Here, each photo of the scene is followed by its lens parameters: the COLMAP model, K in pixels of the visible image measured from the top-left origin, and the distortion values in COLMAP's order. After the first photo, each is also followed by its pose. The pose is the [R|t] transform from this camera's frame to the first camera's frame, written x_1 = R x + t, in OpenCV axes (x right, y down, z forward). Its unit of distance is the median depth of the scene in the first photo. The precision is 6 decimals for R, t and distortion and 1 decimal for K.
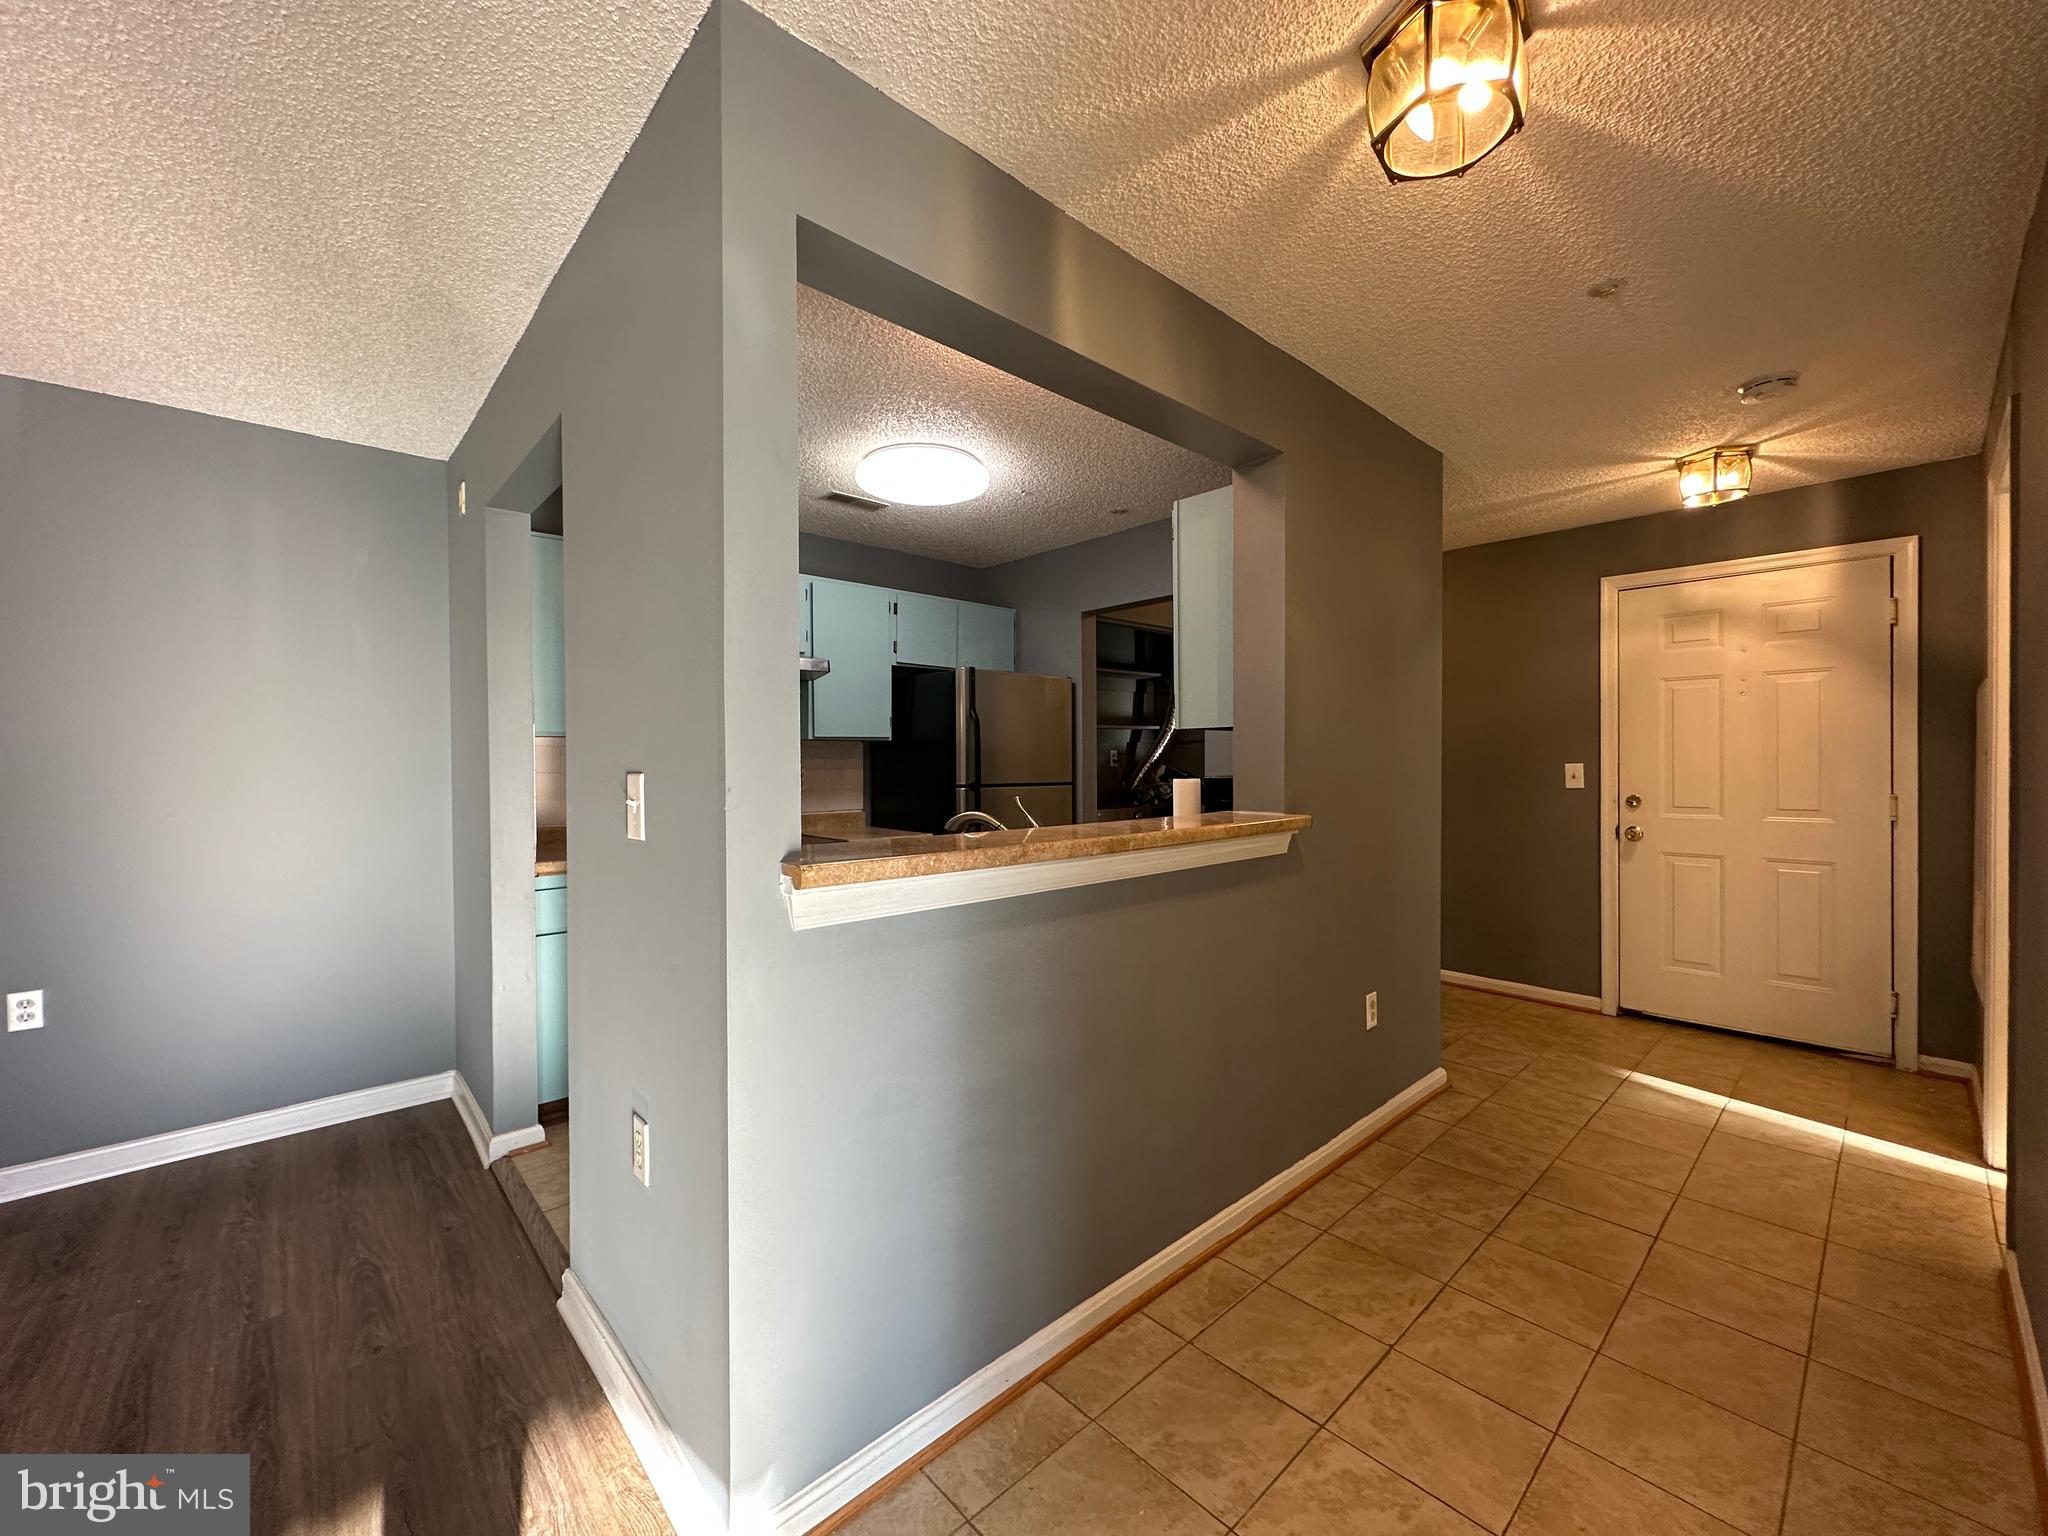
lens RADIAL K [[817.7, 0, 1024.0], [0, 817.7, 768.0], [0, 0, 1]] dist [-0.001621, 0.000519]
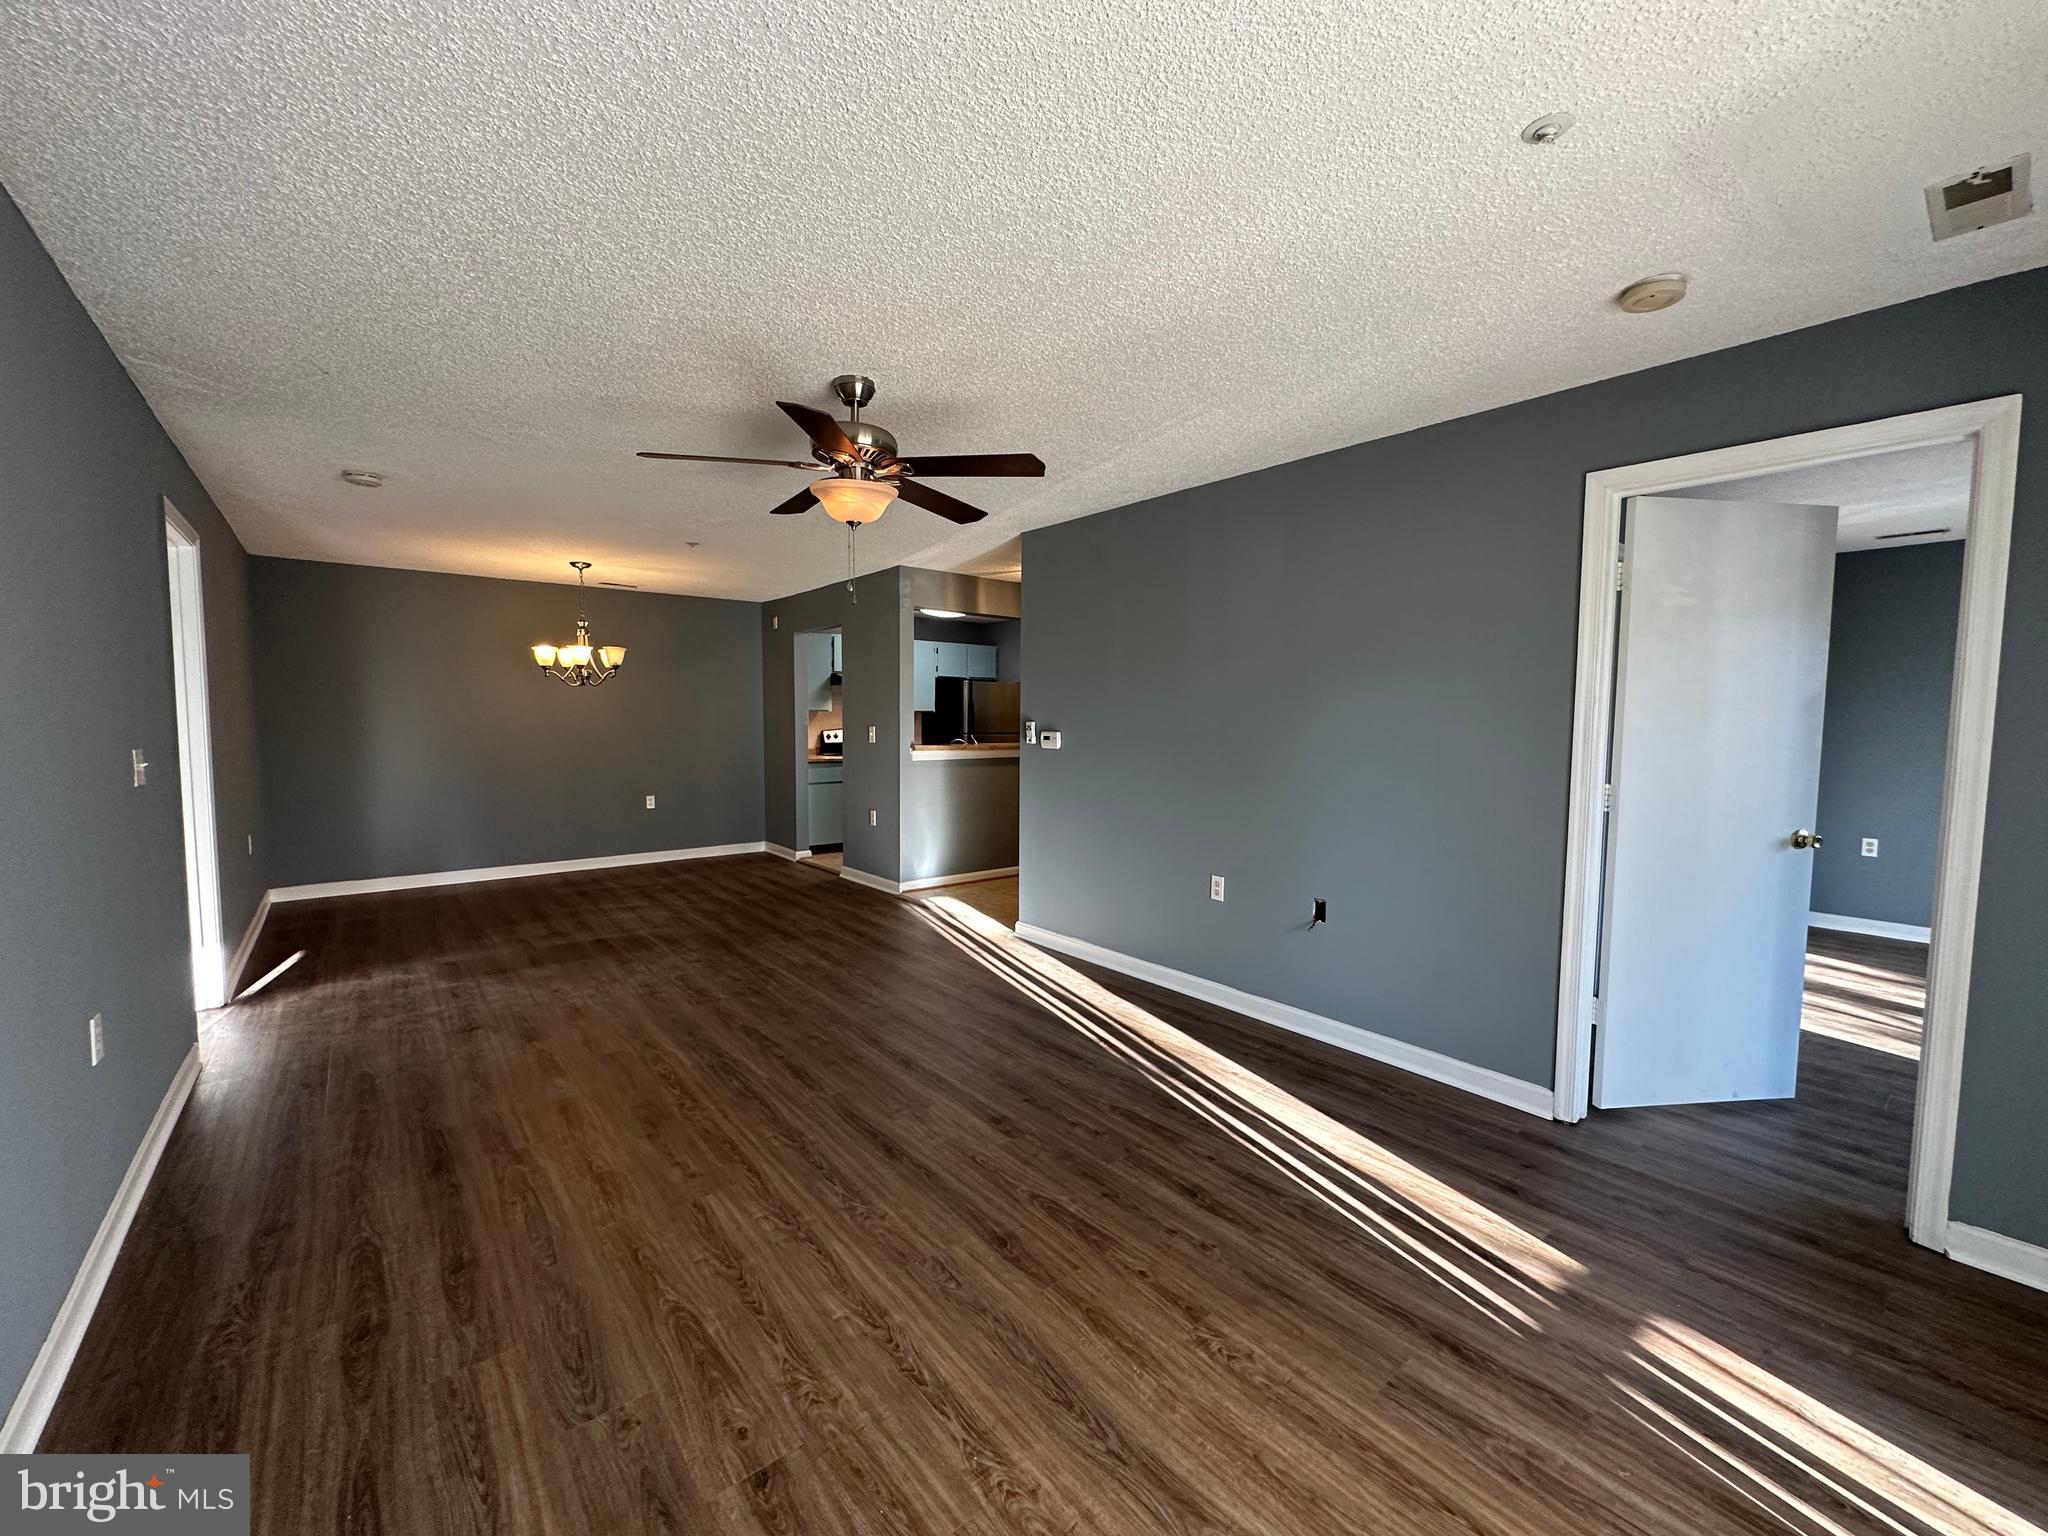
lens RADIAL K [[817.7, 0, 1024.0], [0, 817.7, 768.0], [0, 0, 1]] dist [-0.001621, 0.000519]
pose [[0.998028, 0.015004, -0.060943, 0.260038], [-0.011839, 0.998579, 0.051959, -0.003247], [0.061636, -0.051135, 0.996788, -1.445391]]
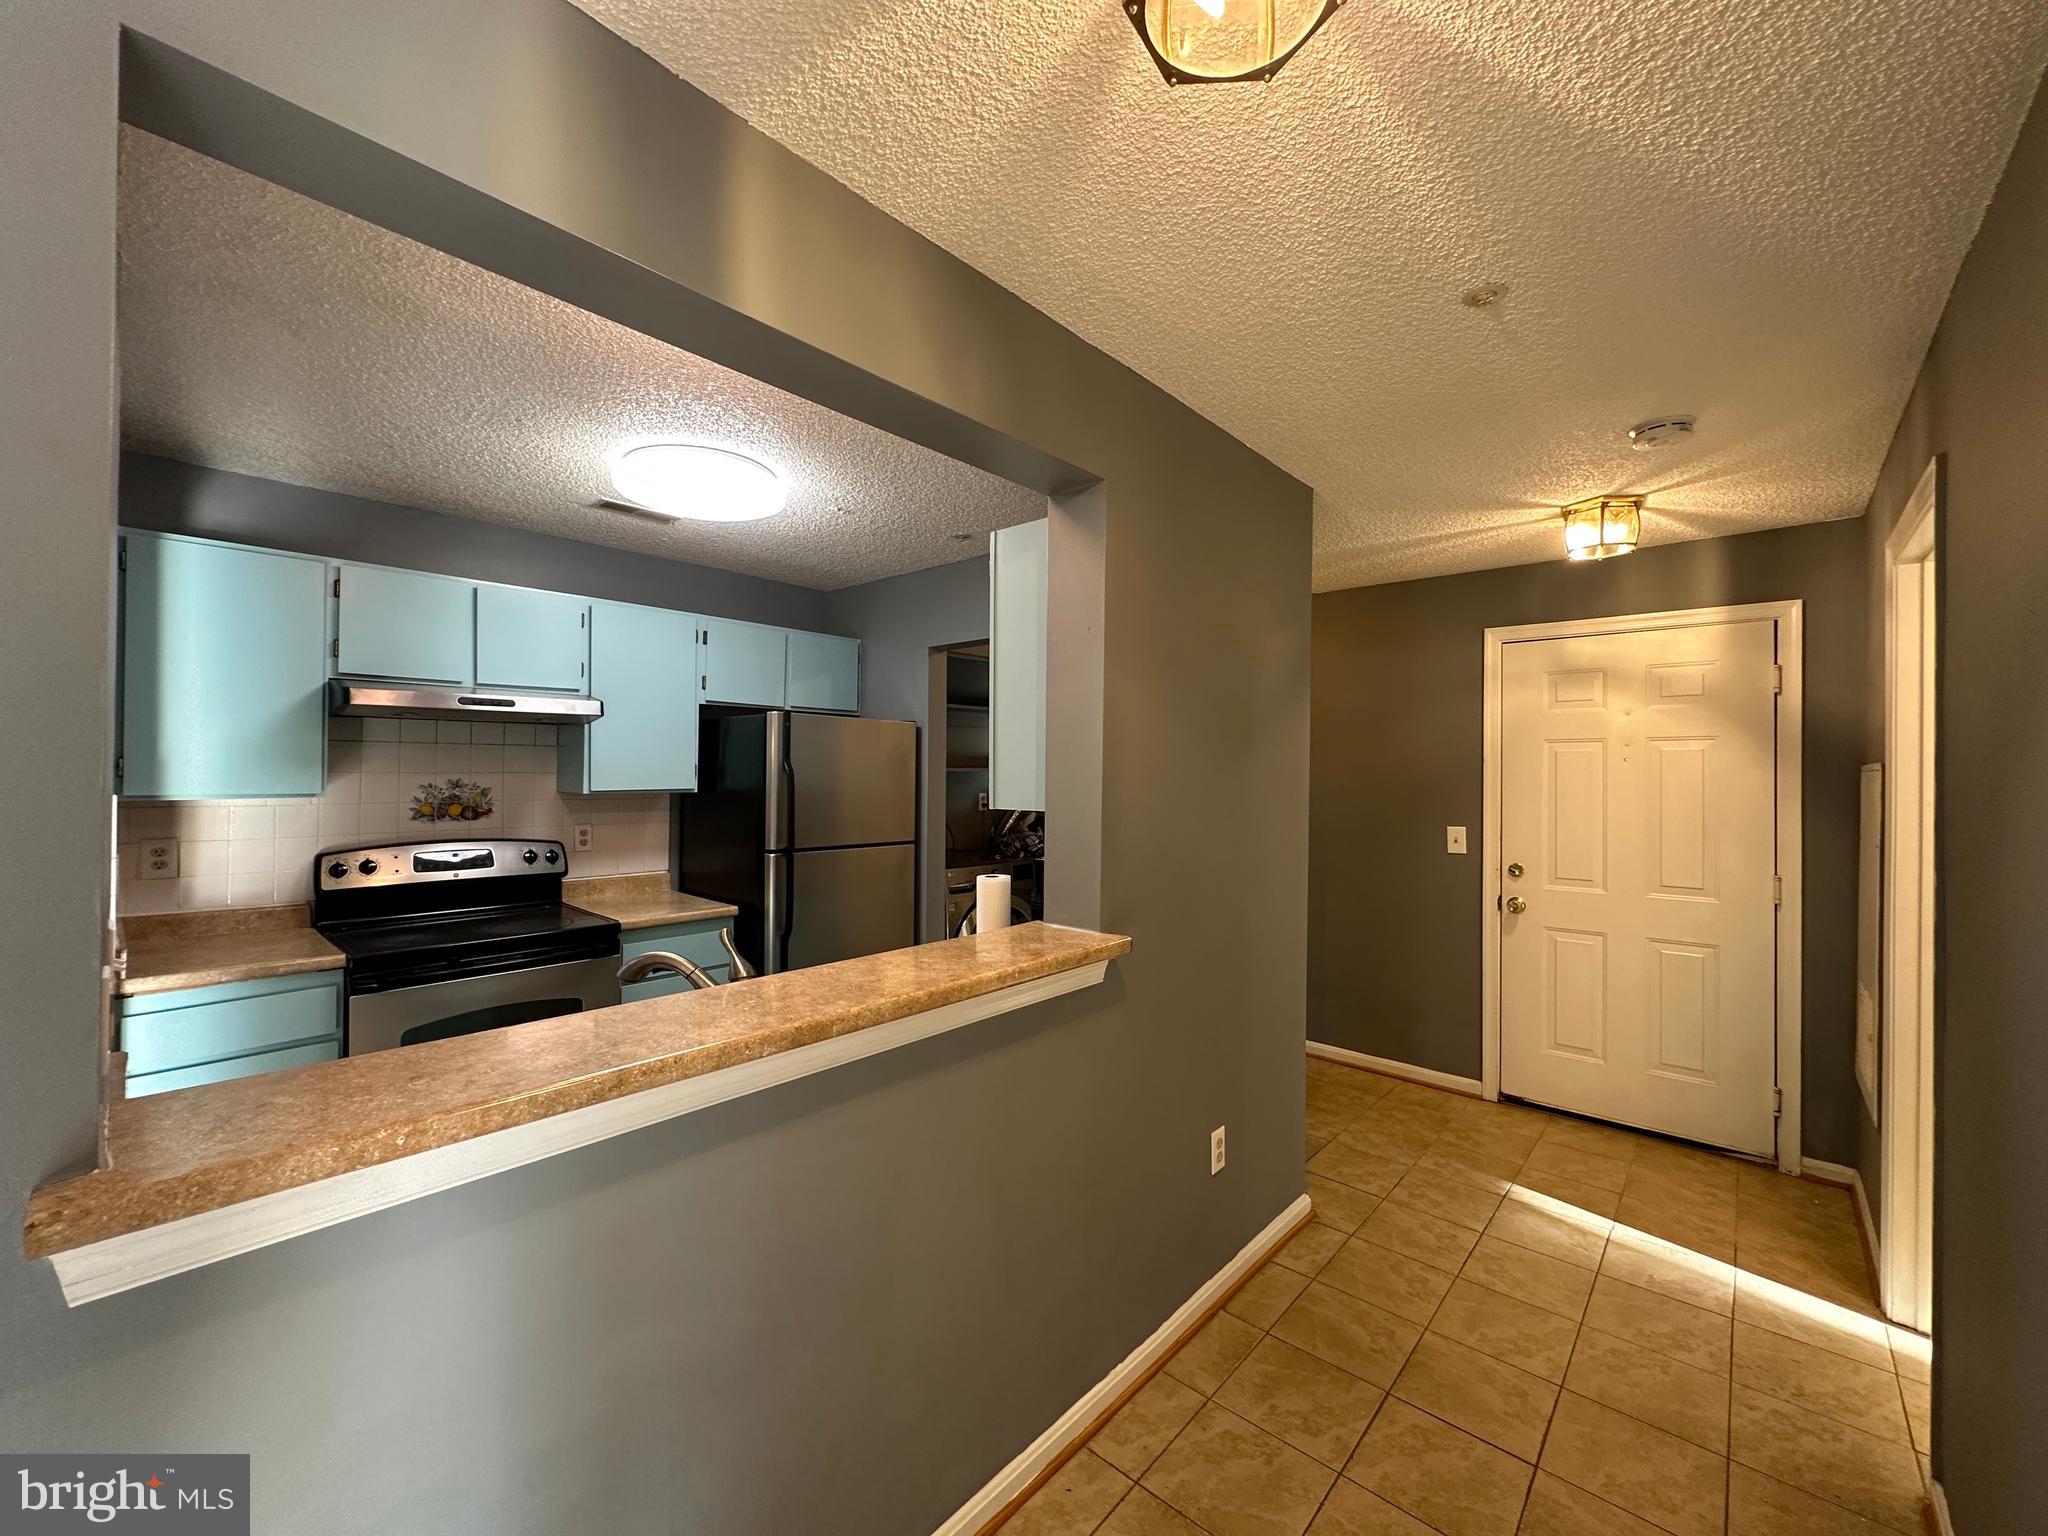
lens RADIAL K [[817.7, 0, 1024.0], [0, 817.7, 768.0], [0, 0, 1]] dist [-0.001621, 0.000519]
pose [[0.995269, 0.015159, 0.095967, 0.118230], [-0.013894, 0.999808, -0.013834, -0.065389], [-0.096158, 0.012435, 0.995288, 0.153581]]
